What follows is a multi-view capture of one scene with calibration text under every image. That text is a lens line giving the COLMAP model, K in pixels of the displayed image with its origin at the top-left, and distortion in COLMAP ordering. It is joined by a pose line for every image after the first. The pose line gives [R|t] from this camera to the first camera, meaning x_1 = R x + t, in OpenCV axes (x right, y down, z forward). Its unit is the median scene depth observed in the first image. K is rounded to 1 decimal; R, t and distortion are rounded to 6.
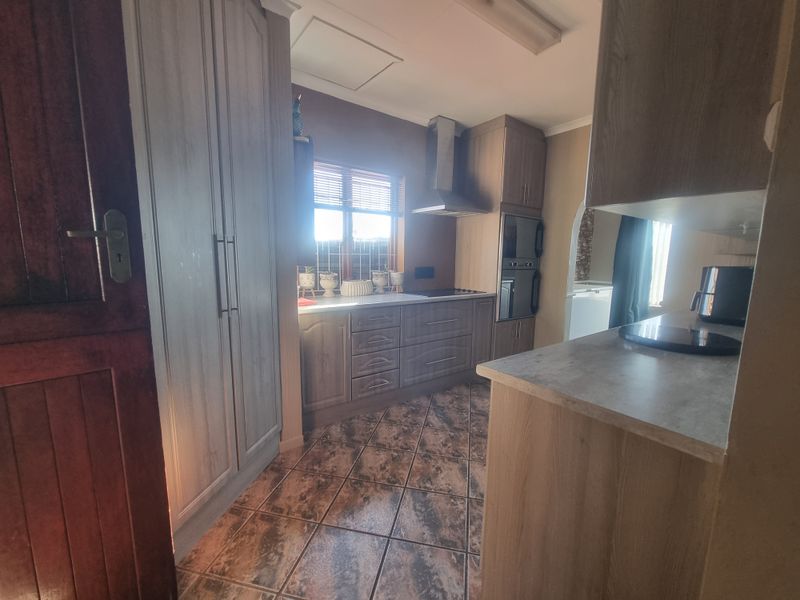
lens RADIAL K [[333.4, 0, 401.9], [0, 333.4, 301.8], [0, 0, 1]] dist [0.000654, 0.000154]
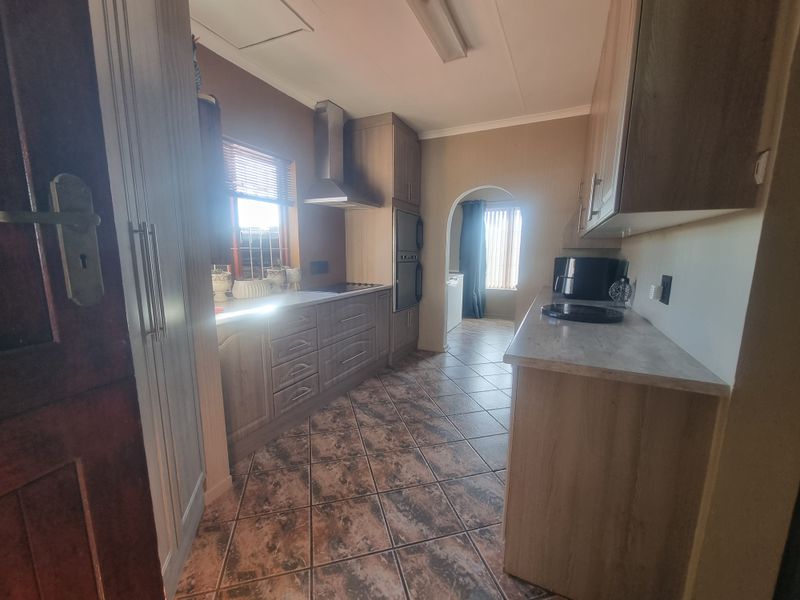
lens RADIAL K [[329.7, 0, 401.7], [0, 329.7, 303.5], [0, 0, 1]] dist [-0.001512, 0.000082]
pose [[0.883556, -0.078960, 0.461621, -0.223155], [0.065032, 0.996821, 0.046034, -0.018544], [-0.463788, -0.010653, 0.885882, 0.091663]]
